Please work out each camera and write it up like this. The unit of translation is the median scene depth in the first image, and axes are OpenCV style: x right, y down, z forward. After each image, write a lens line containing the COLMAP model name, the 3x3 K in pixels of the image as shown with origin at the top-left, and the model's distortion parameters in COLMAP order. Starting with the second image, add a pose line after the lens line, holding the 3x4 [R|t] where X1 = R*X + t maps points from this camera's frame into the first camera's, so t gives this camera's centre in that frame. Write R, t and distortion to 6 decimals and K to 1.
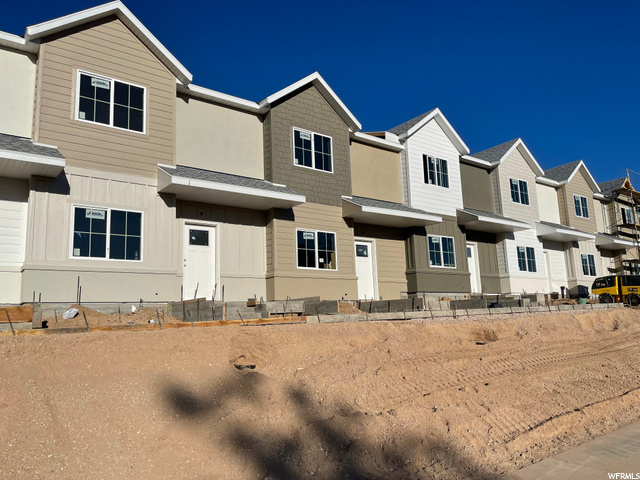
lens RADIAL K [[505.9, 0, 320.0], [0, 505.9, 240.0], [0, 0, 1]] dist [0.038845, -0.066921]
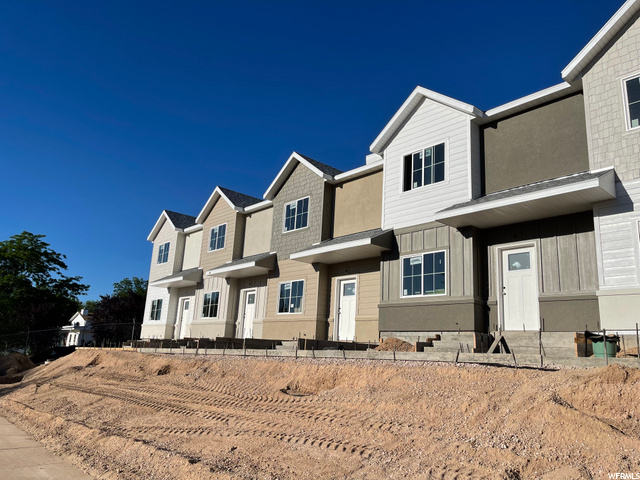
lens RADIAL K [[505.9, 0, 320.0], [0, 505.9, 240.0], [0, 0, 1]] dist [0.038845, -0.066921]
pose [[0.009270, -0.179260, -0.983758, 1.077464], [0.114338, 0.977538, -0.177049, 0.096176], [0.993399, -0.110839, 0.029558, 0.928829]]
